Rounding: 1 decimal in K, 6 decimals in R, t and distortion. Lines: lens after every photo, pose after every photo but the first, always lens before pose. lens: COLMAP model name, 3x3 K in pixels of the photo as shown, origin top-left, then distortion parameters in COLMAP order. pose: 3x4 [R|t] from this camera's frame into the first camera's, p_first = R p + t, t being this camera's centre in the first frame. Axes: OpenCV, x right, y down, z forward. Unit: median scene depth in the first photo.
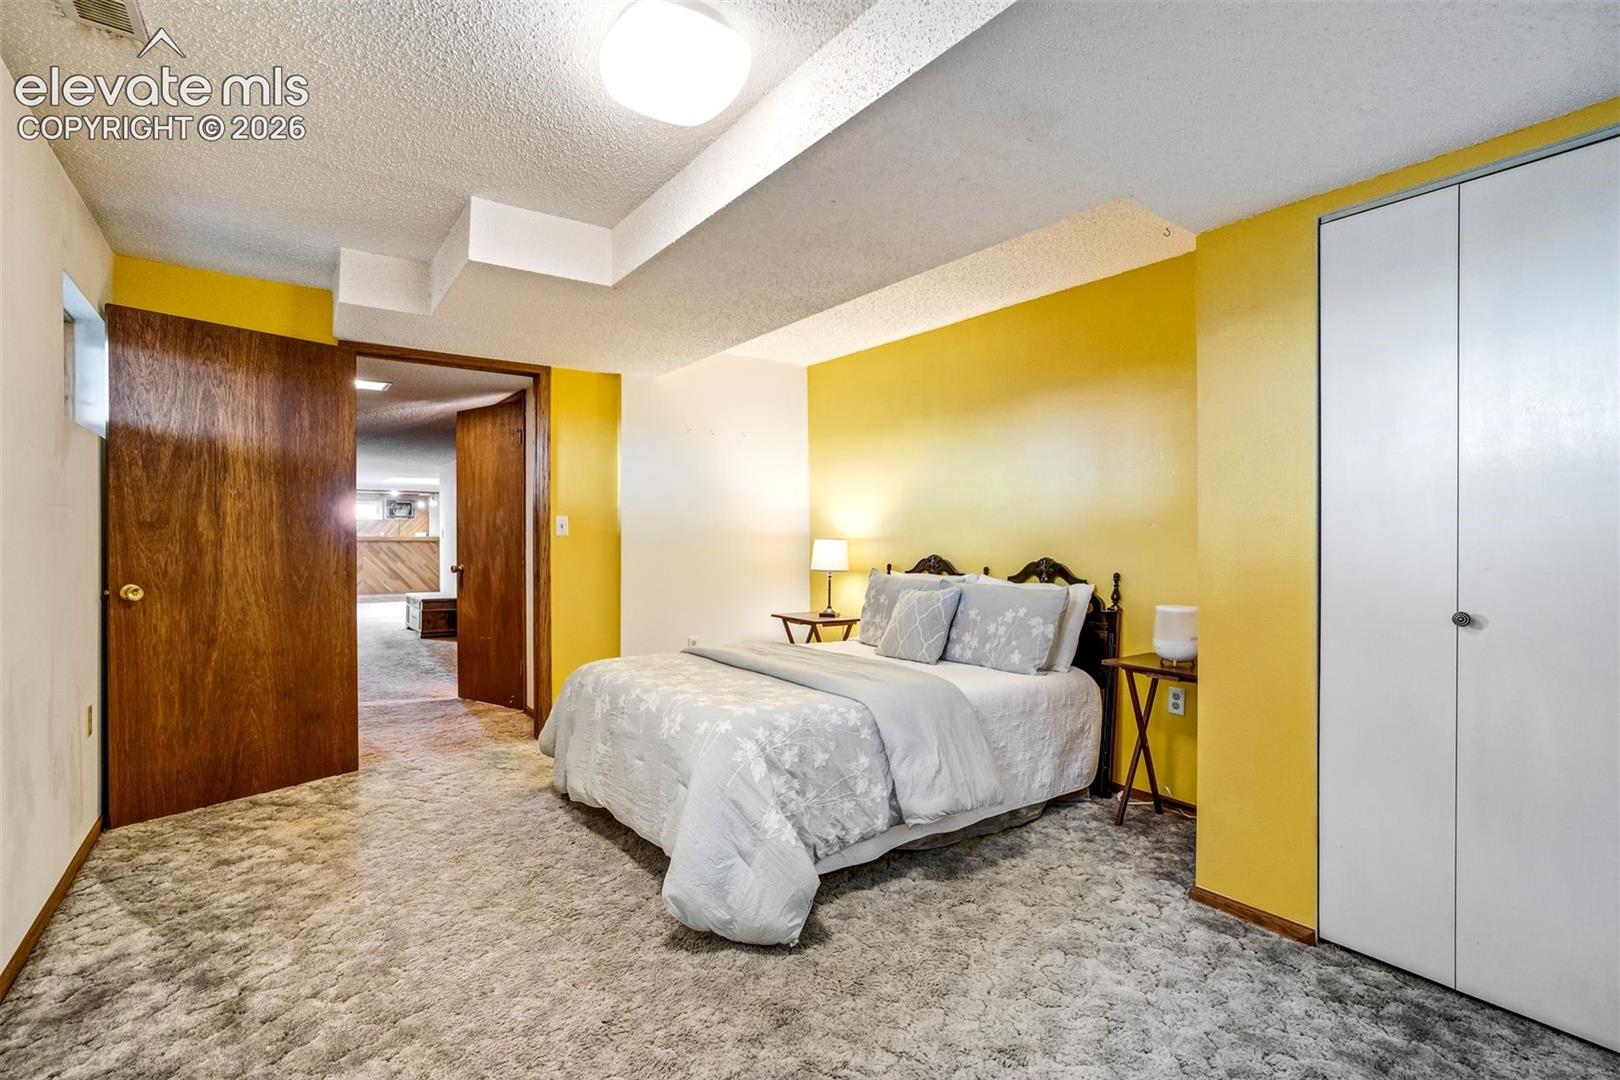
lens RADIAL K [[758.4, 0, 801.4], [0, 758.4, 537.5], [0, 0, 1]] dist [-0.046837, 0.024831]
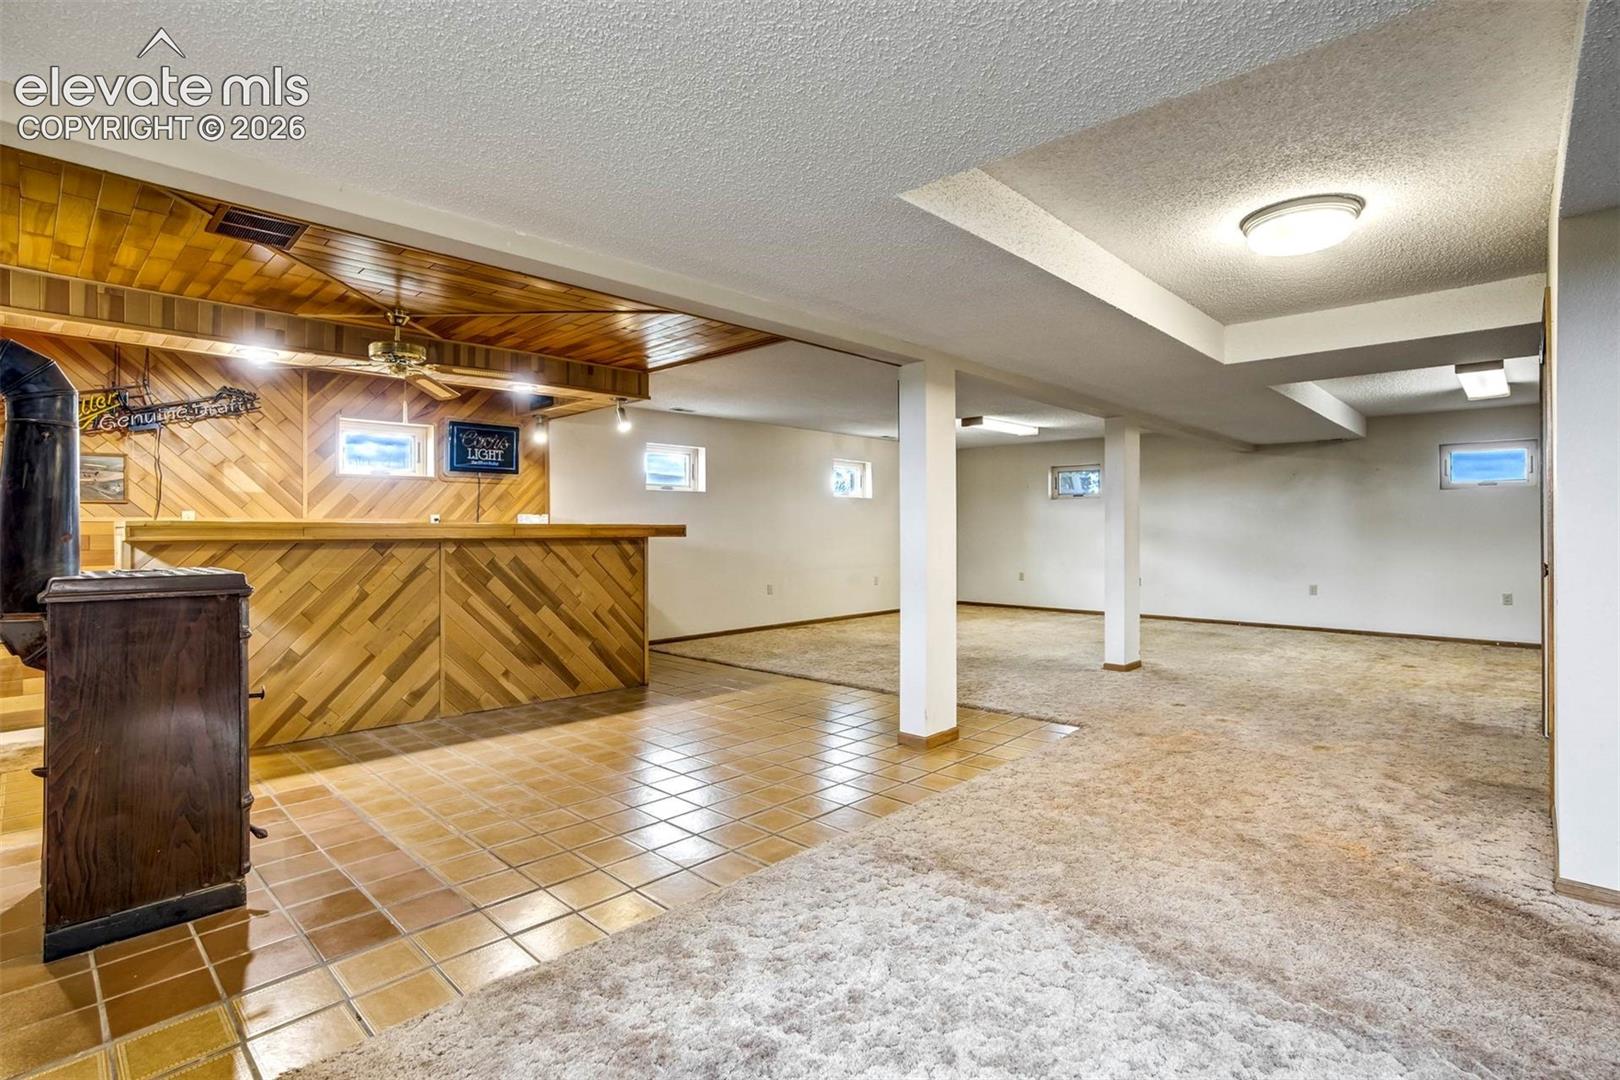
lens RADIAL K [[758.4, 0, 801.4], [0, 758.4, 537.5], [0, 0, 1]] dist [-0.046837, 0.024831]
pose [[0.981106, -0.004149, 0.193426, -0.493340], [0.002609, 0.999963, 0.008217, 0.002279], [-0.193453, -0.007557, 0.981080, 0.677874]]
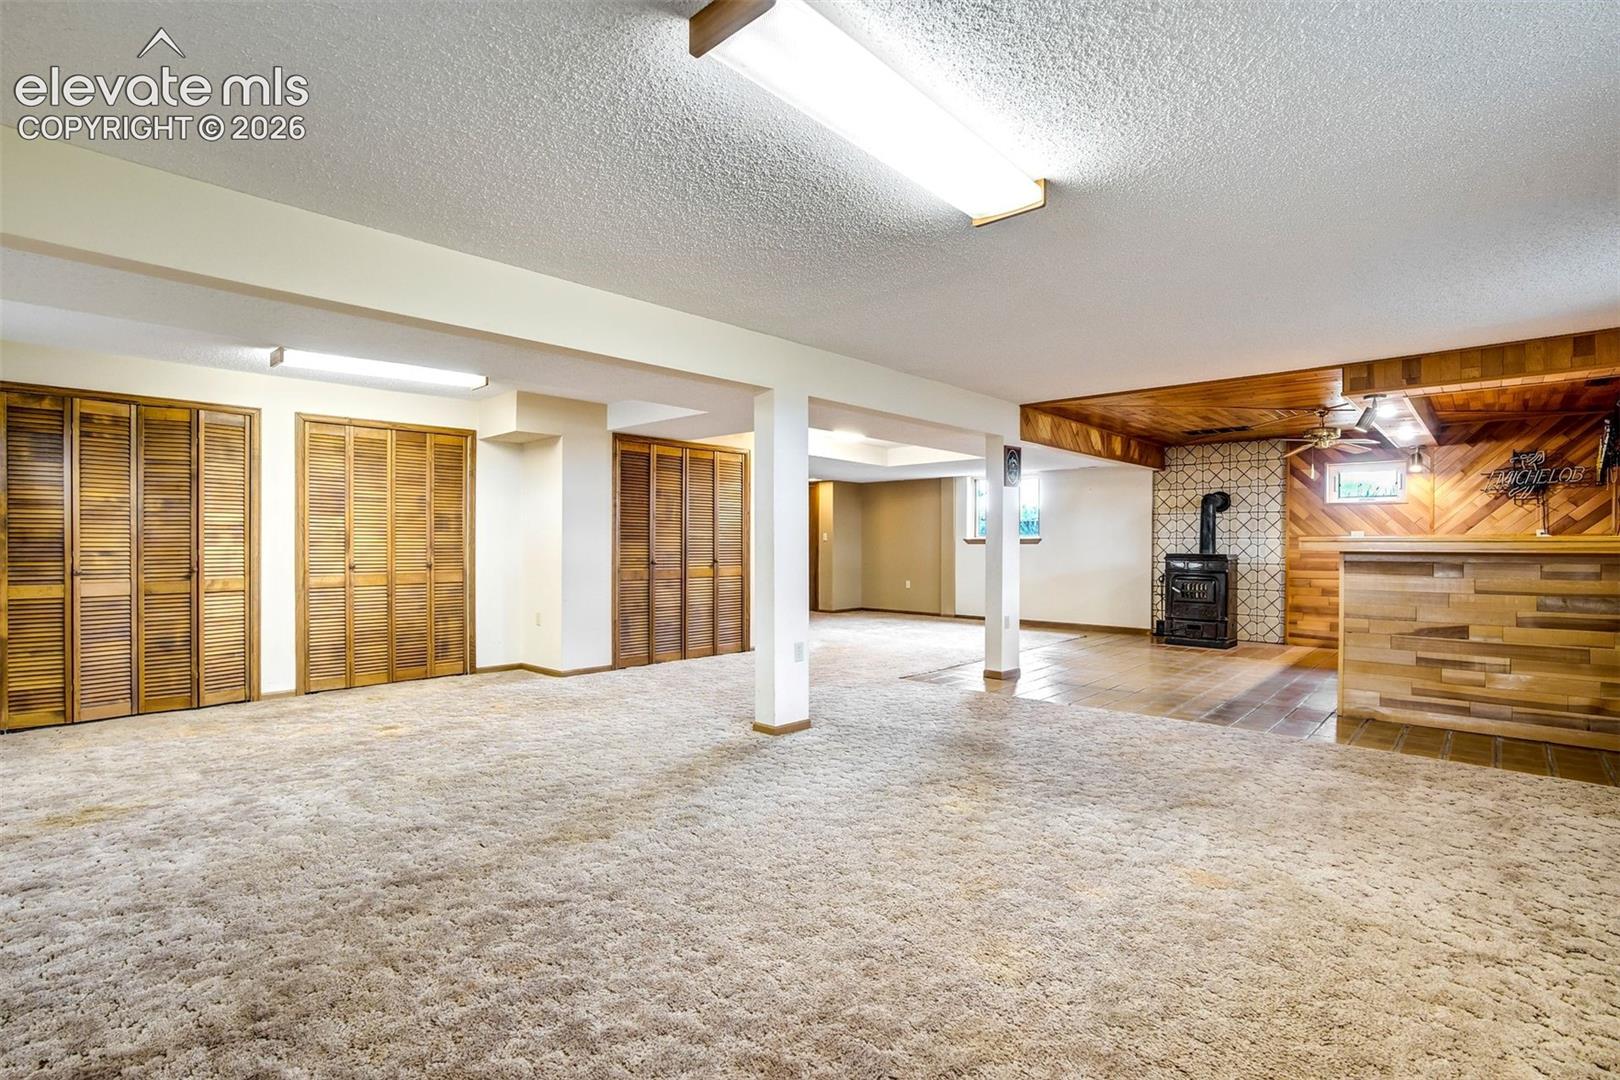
lens RADIAL K [[758.4, 0, 801.4], [0, 758.4, 537.5], [0, 0, 1]] dist [-0.046837, 0.024831]
pose [[-0.976464, -0.004447, -0.215637, -0.217207], [-0.003952, 0.999988, -0.002725, 0.000972], [0.215646, -0.001809, -0.976470, 1.275820]]
